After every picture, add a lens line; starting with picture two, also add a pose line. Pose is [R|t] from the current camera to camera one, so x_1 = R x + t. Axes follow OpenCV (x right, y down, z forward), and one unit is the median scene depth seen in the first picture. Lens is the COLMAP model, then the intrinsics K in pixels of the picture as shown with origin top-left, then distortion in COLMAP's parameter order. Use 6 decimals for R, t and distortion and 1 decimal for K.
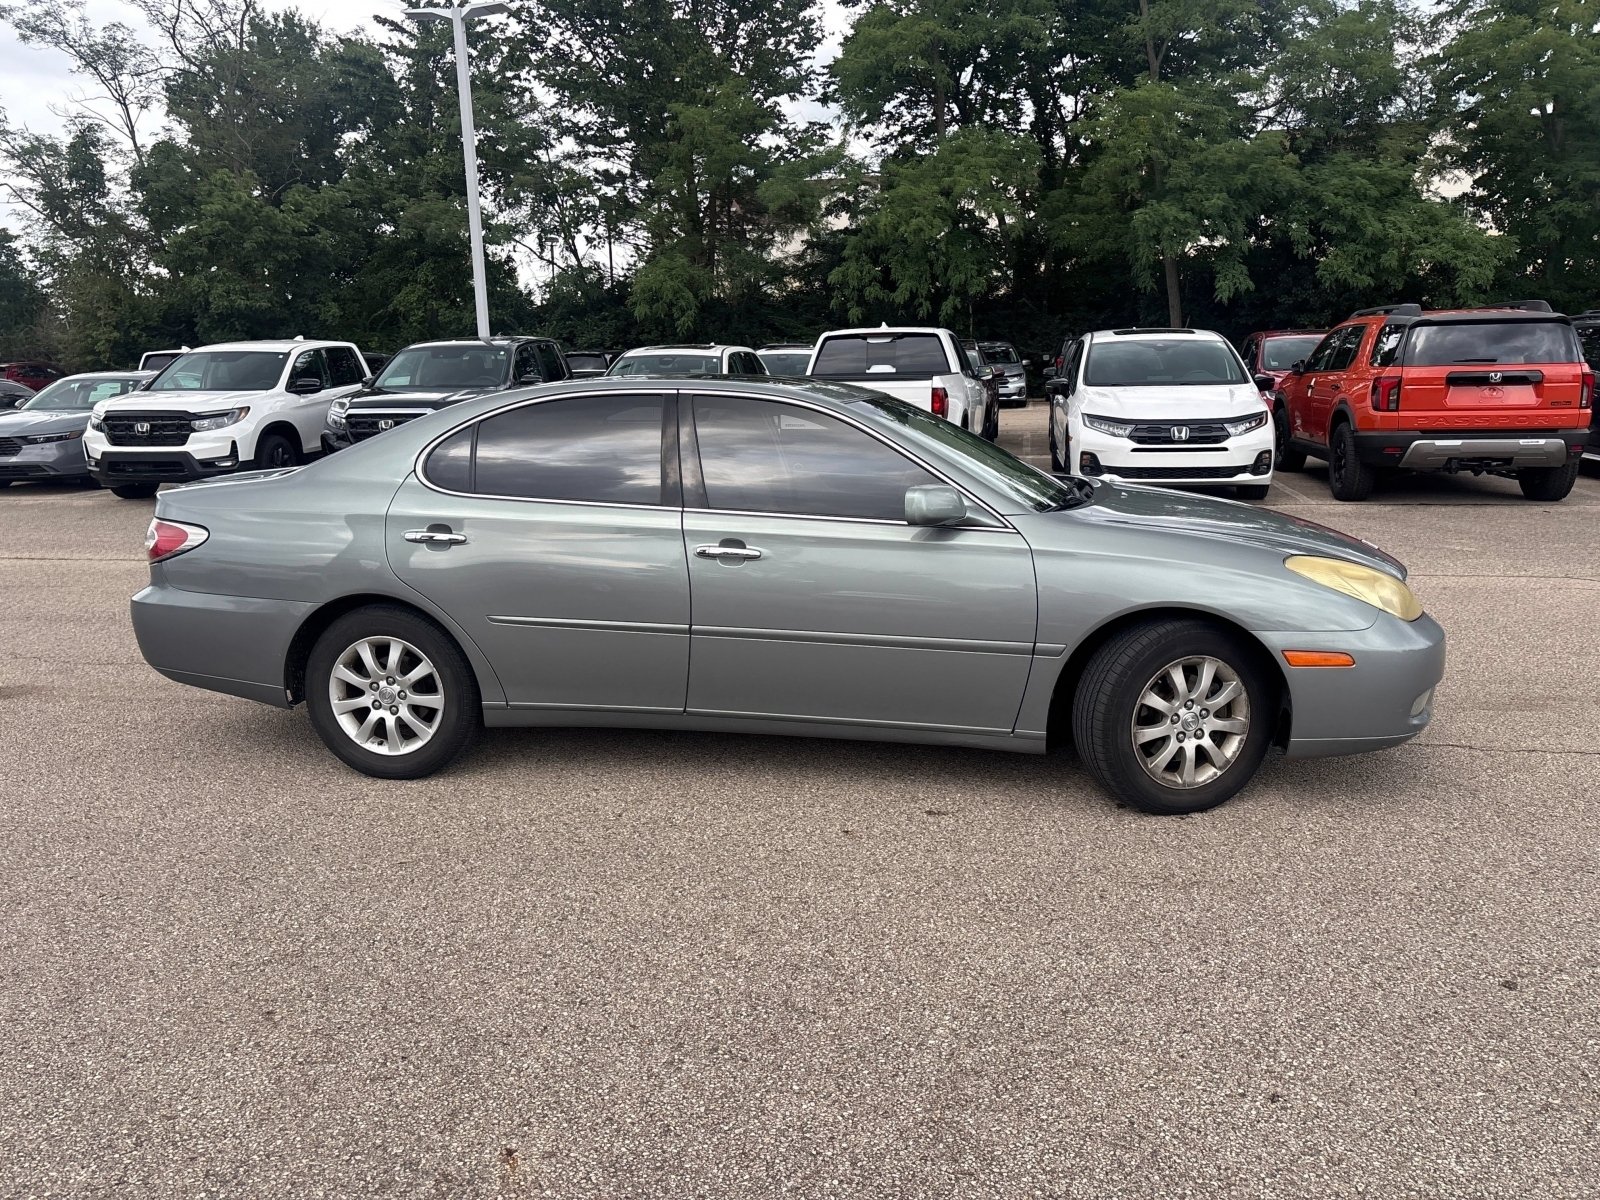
lens RADIAL K [[1204.4, 0, 809.5], [0, 1204.4, 601.9], [0, 0, 1]] dist [0.047145, -0.043530]
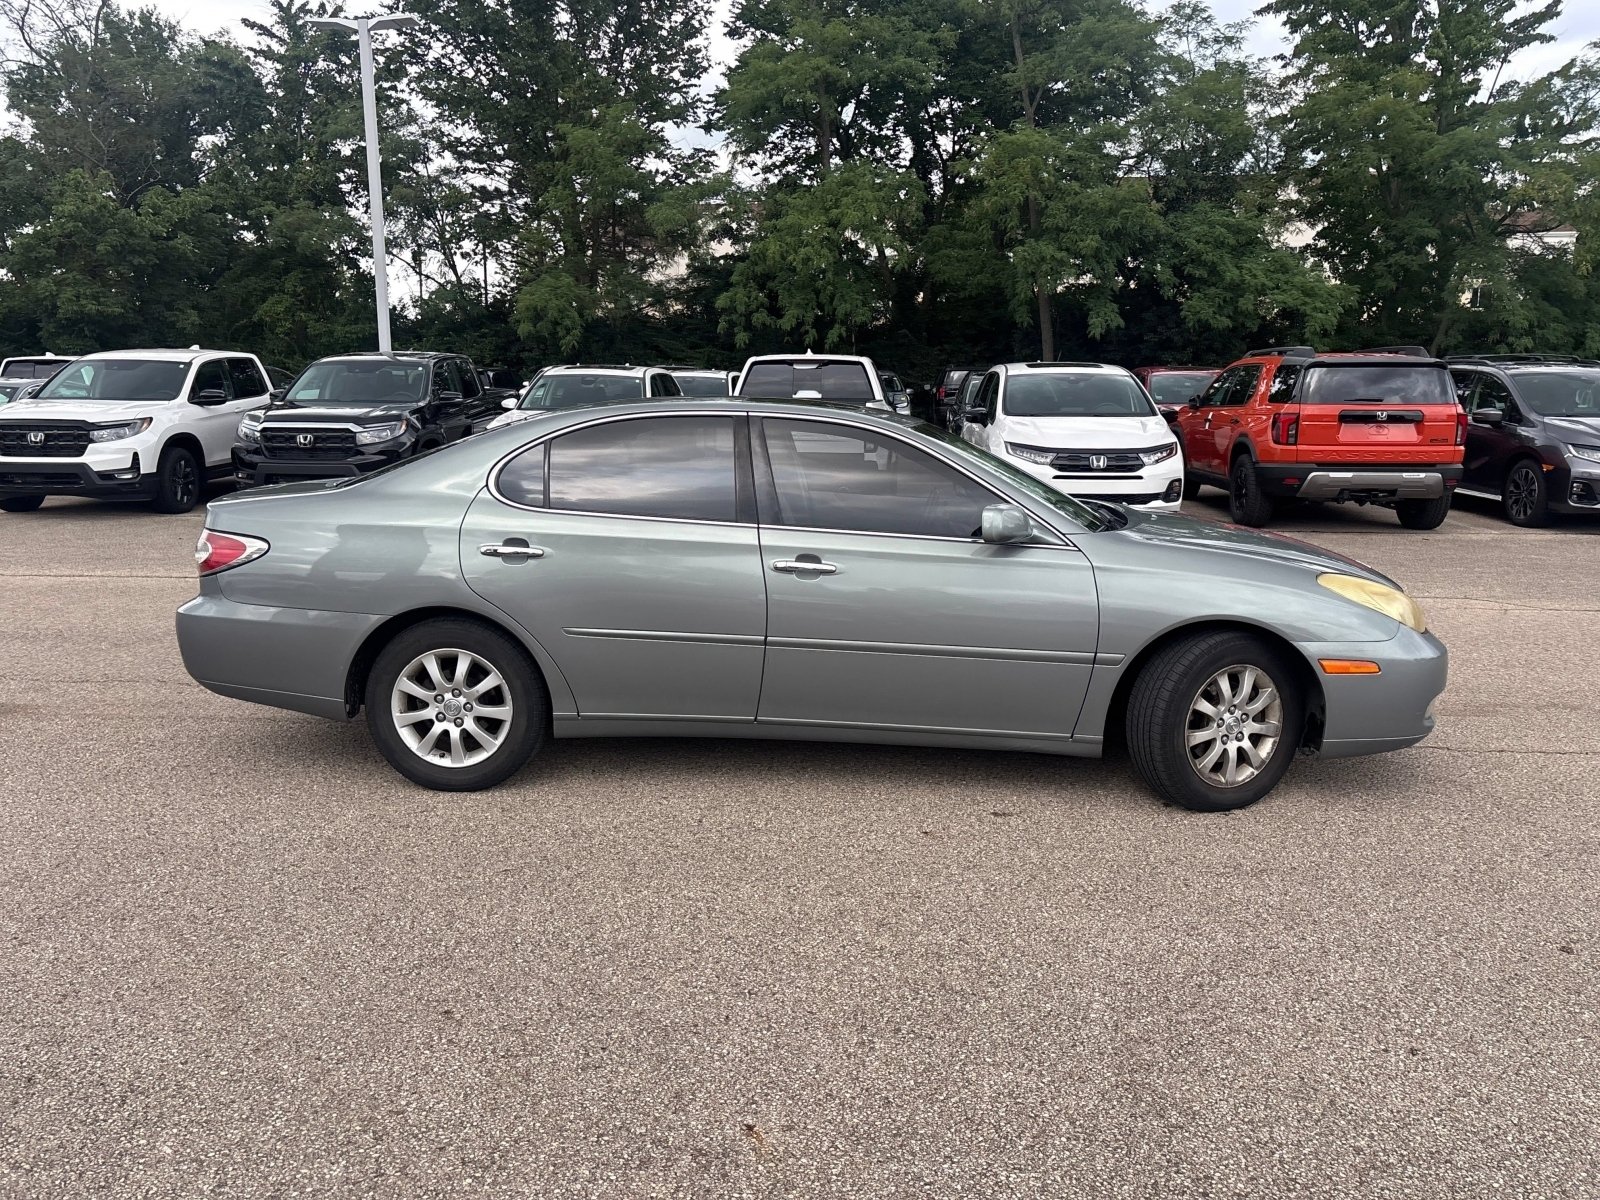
lens RADIAL K [[1204.4, 0, 811.8], [0, 1204.4, 591.1], [0, 0, 1]] dist [0.047145, -0.043530]
pose [[0.993202, 0.004300, 0.116326, -0.054457], [-0.001075, 0.999614, -0.027771, 0.002576], [-0.116400, 0.027457, 0.992823, -0.011745]]
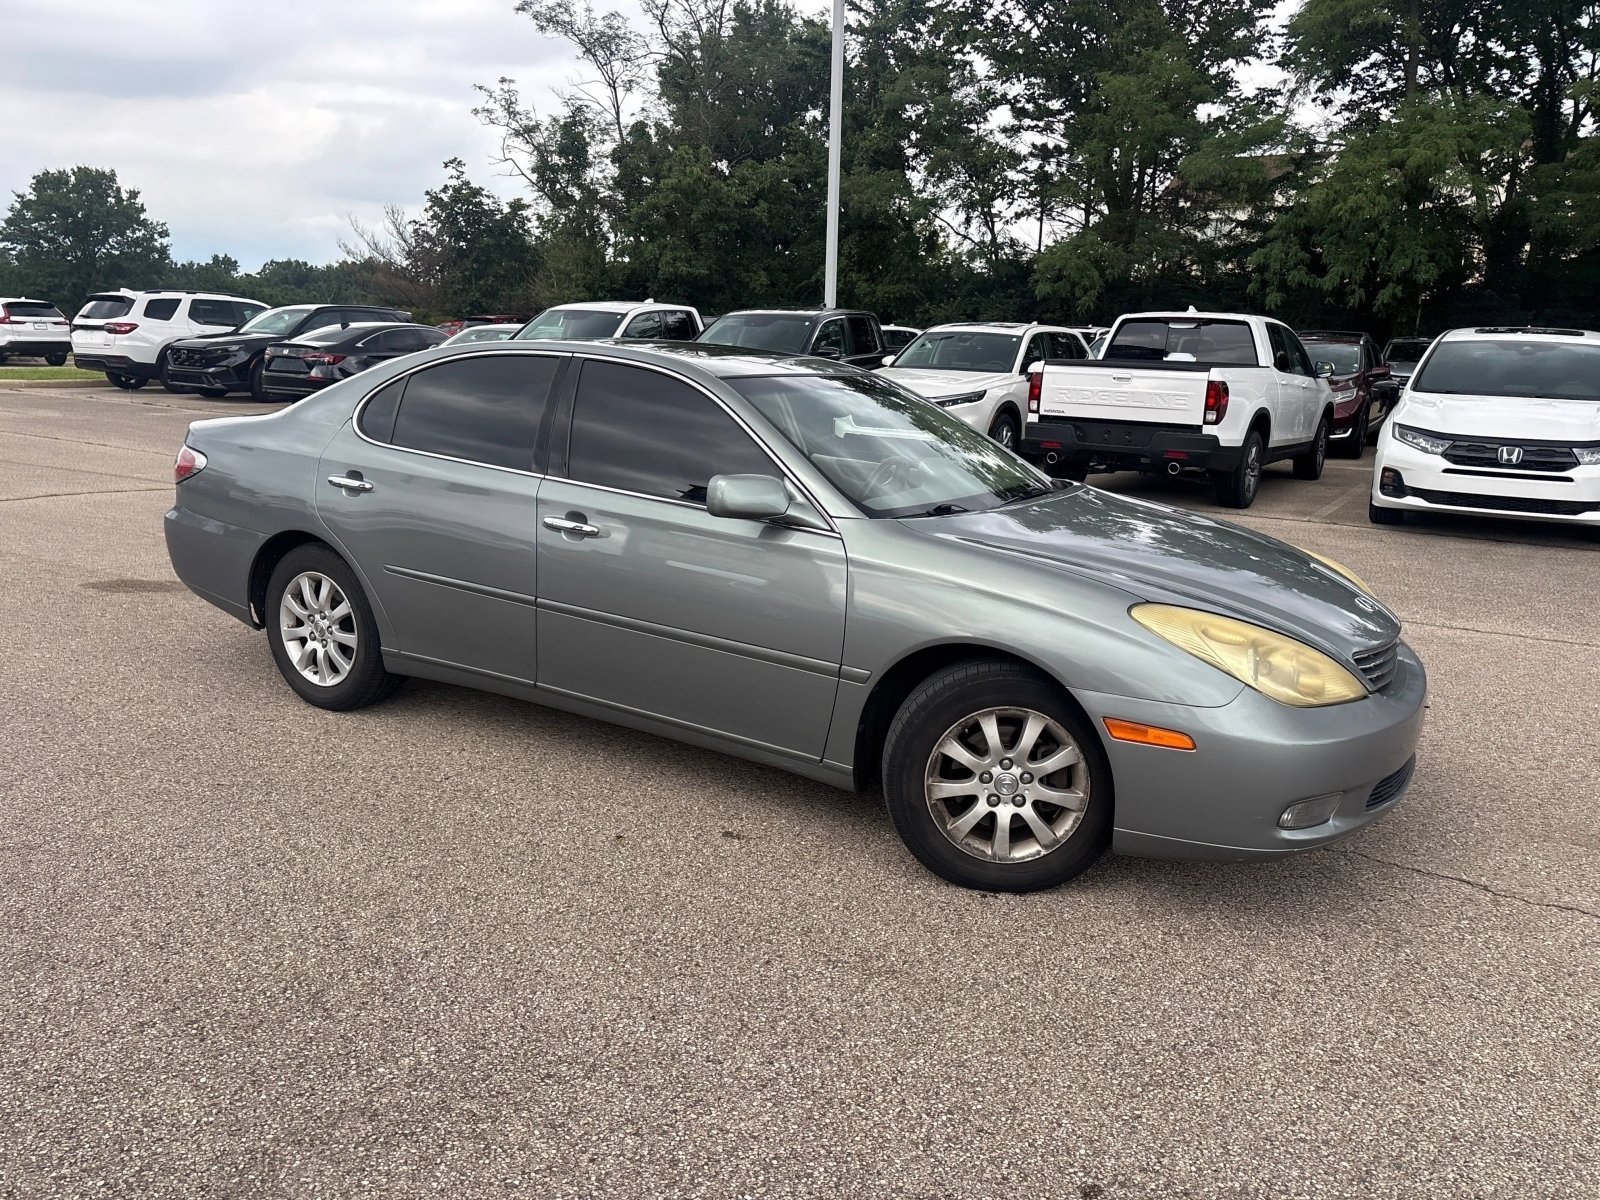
lens RADIAL K [[1204.4, 0, 808.8], [0, 1204.4, 610.8], [0, 0, 1]] dist [0.047145, -0.043530]
pose [[0.931788, 0.127945, -0.339706, 0.131116], [-0.119802, 0.991781, 0.044929, -0.011919], [0.342663, -0.001167, 0.939458, 0.048781]]
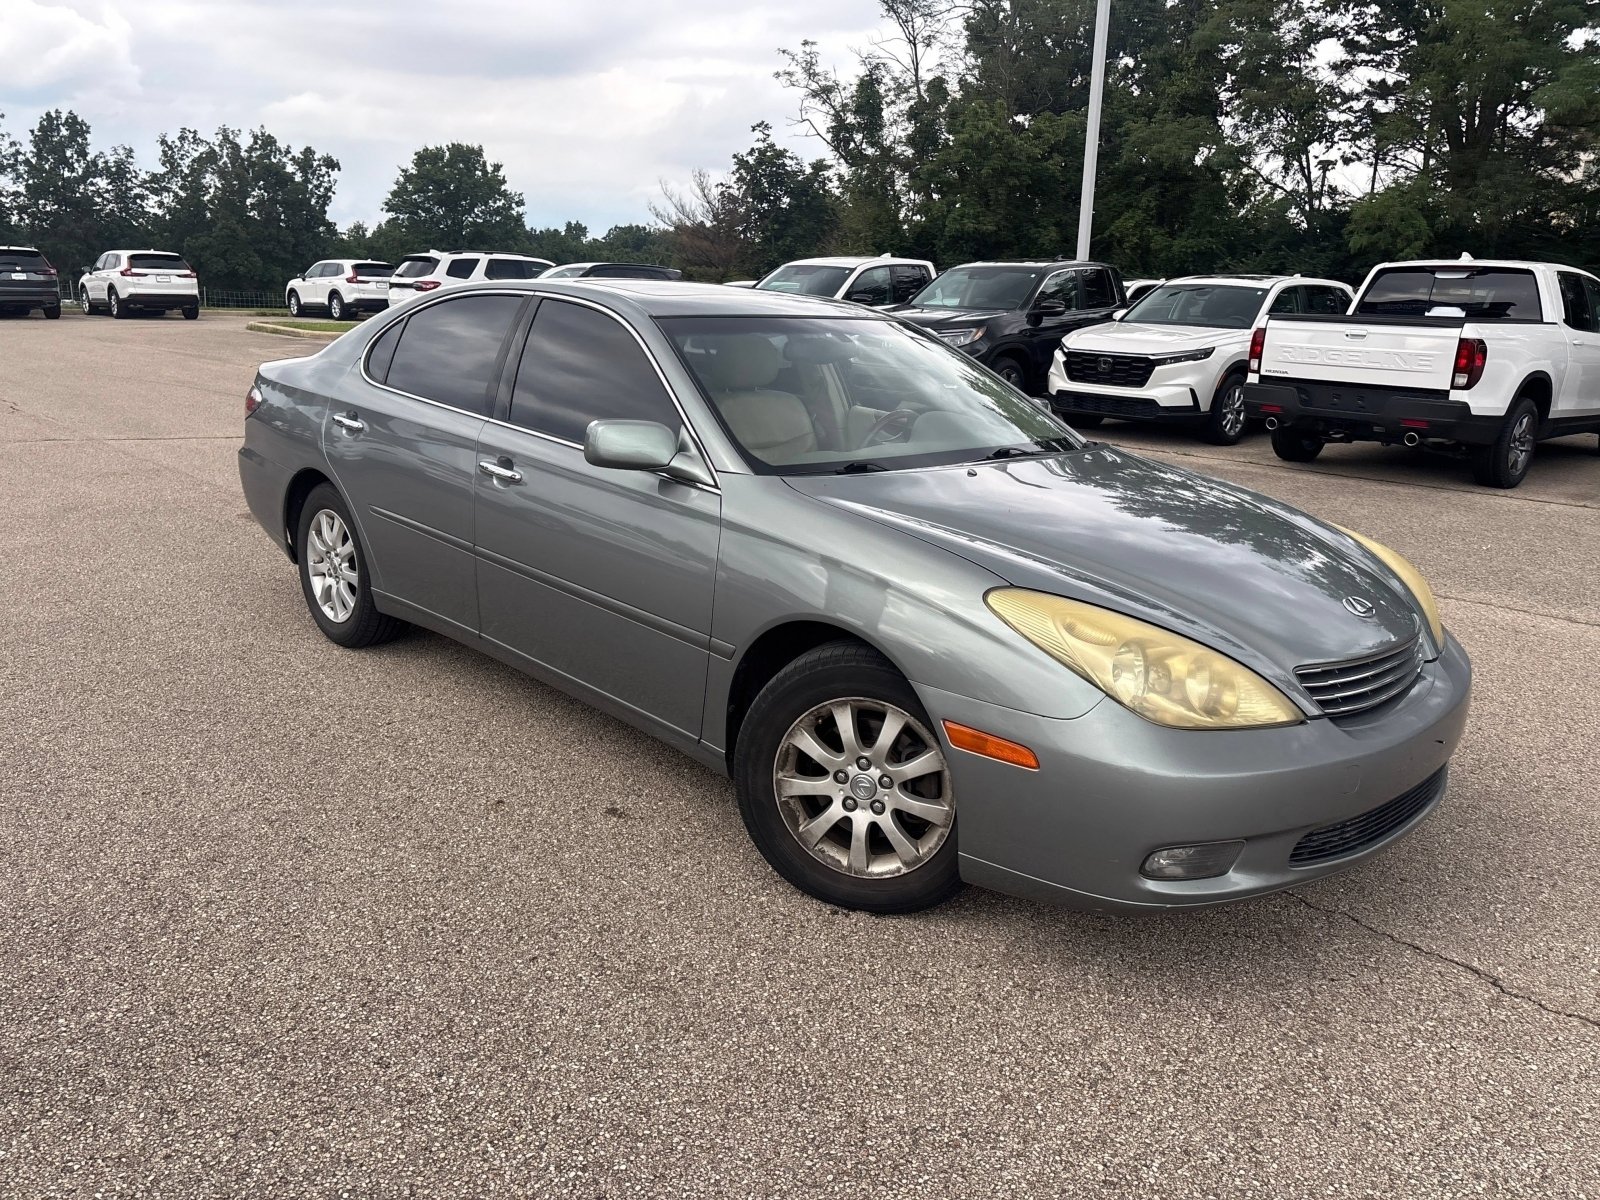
lens RADIAL K [[1204.4, 0, 810.8], [0, 1204.4, 586.1], [0, 0, 1]] dist [0.047145, -0.043530]
pose [[0.813292, 0.184585, -0.551801, 0.191313], [-0.161159, 0.982706, 0.091198, -0.022961], [0.559092, 0.014757, 0.828974, 0.110646]]
